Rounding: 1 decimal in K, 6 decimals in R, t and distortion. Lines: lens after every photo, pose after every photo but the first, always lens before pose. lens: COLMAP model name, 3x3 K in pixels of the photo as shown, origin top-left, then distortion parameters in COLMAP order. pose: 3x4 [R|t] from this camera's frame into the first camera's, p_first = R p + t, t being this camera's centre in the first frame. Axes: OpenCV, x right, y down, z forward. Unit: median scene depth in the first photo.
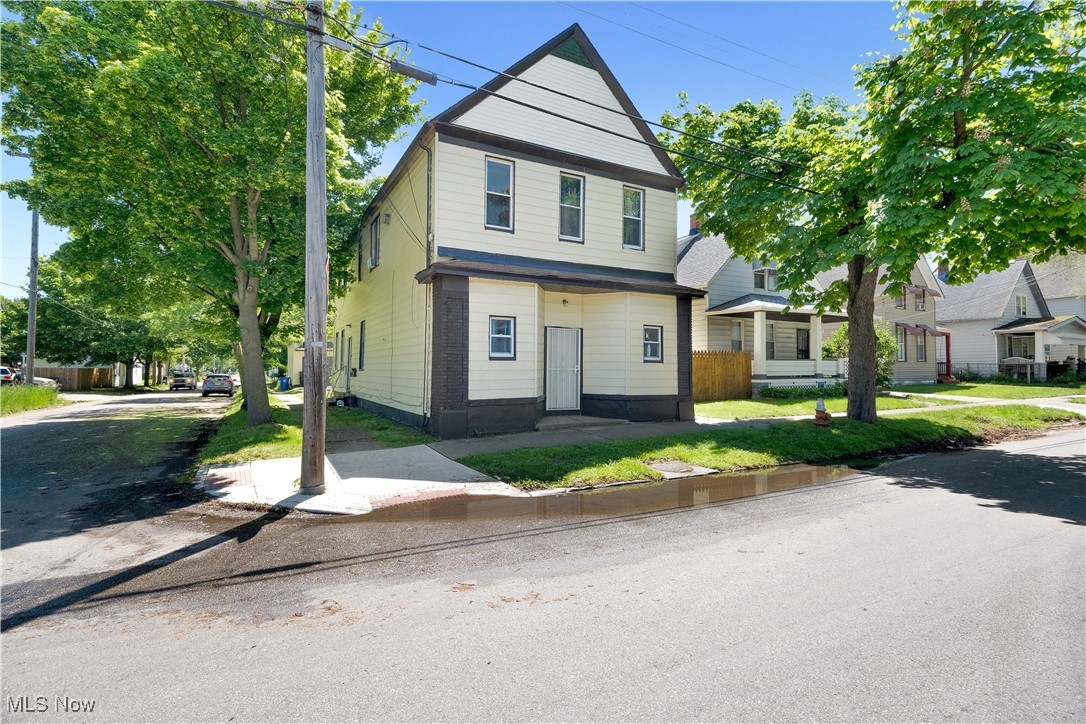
lens RADIAL K [[534.8, 0, 546.2], [0, 534.8, 357.9], [0, 0, 1]] dist [-0.001476, -0.000415]
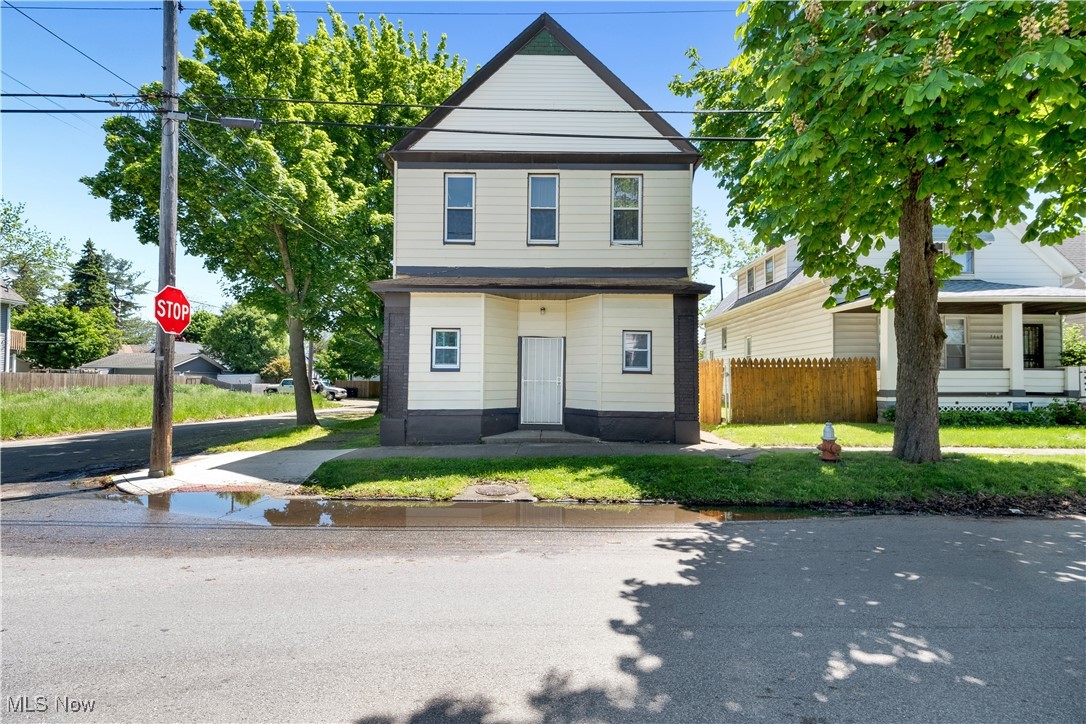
lens RADIAL K [[498.0, 0, 544.9], [0, 498.0, 371.1], [0, 0, 1]] dist [-0.001099, 0.000095]
pose [[0.872283, -0.009282, -0.488913, 0.474835], [0.006196, 0.999949, -0.007929, 0.010518], [0.488962, 0.003887, 0.872297, 0.237883]]
